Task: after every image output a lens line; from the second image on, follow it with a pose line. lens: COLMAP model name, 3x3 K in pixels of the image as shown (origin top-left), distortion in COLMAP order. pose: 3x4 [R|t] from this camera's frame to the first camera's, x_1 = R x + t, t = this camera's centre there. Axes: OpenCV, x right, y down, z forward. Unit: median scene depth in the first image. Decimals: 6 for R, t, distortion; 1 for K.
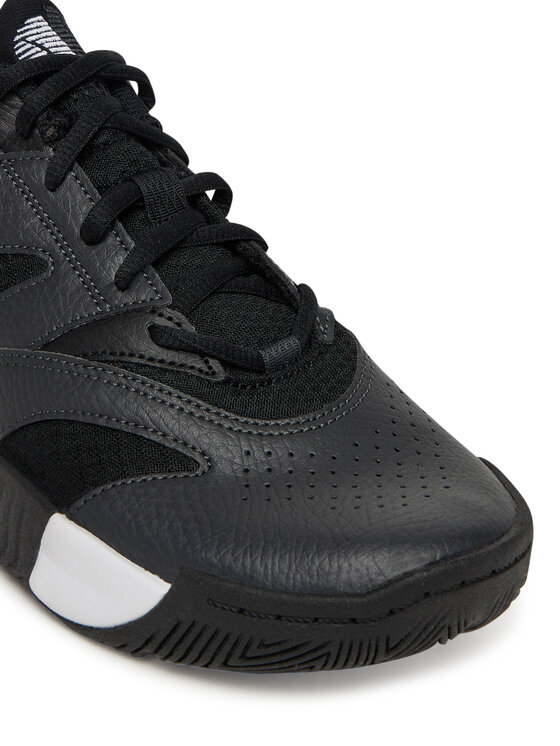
lens RADIAL K [[1686.9, 0, 281.3], [0, 1686.9, 372.4], [0, 0, 1]] dist [-0.042647, 0.000000]
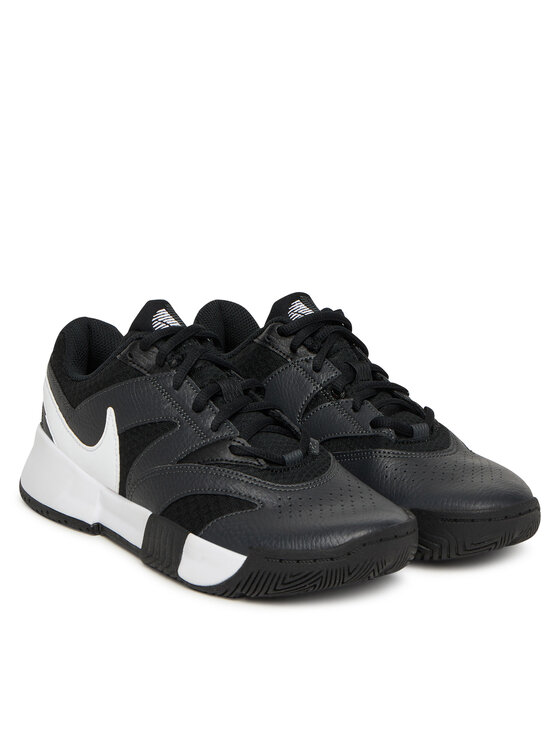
lens RADIAL K [[1397.5, 0, 279.5], [0, 1397.5, 373.1], [0, 0, 1]] dist [-0.025624, 0.000000]
pose [[0.997879, -0.064057, -0.011560, 0.009437], [0.060879, 0.981308, -0.182560, 0.201269], [0.023038, 0.181469, 0.983127, -0.707429]]
